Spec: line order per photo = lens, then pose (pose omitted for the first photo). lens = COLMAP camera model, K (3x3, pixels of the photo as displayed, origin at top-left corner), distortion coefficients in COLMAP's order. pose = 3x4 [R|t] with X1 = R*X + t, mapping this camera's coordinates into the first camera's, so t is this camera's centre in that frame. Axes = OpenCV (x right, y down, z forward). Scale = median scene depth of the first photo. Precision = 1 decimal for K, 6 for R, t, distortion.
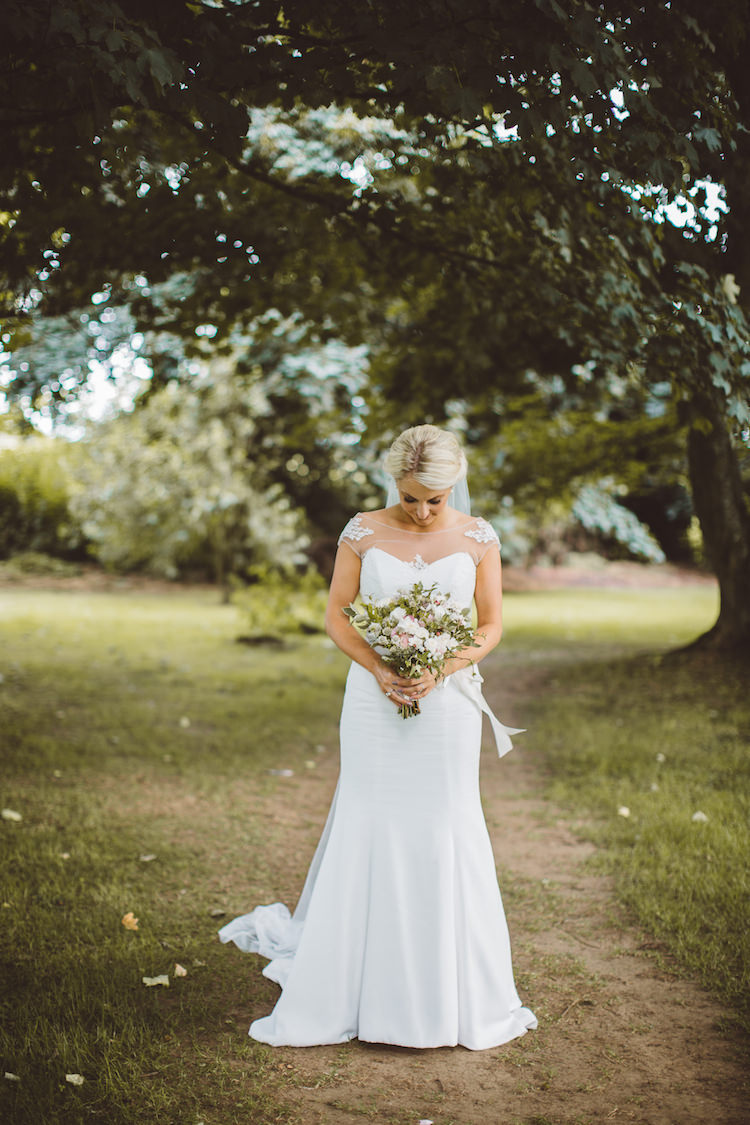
lens RADIAL K [[1662.5, 0, 375.3], [0, 1662.5, 564.3], [0, 0, 1]] dist [-0.090686, 0.000000]
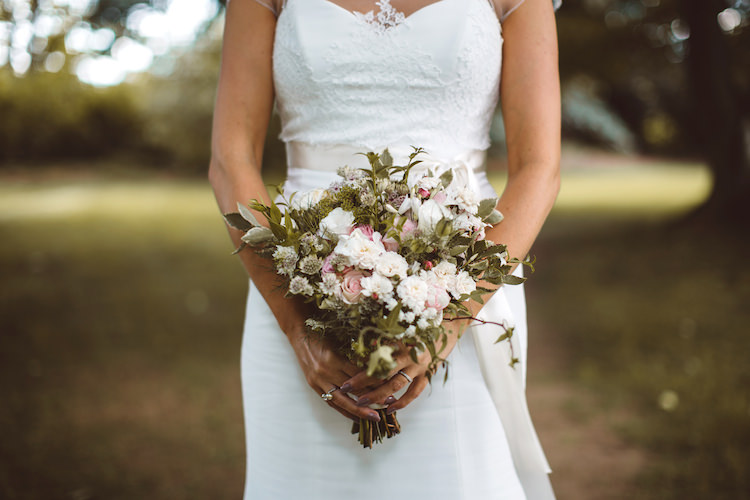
lens RADIAL K [[1108.3, 0, 375.7], [0, 1108.3, 248.2], [0, 0, 1]] dist [-0.090686, 0.000000]
pose [[0.998044, -0.047157, -0.041049, 0.036045], [0.050318, 0.995546, 0.079732, 0.013402], [0.037106, -0.081641, 0.995971, 0.705015]]
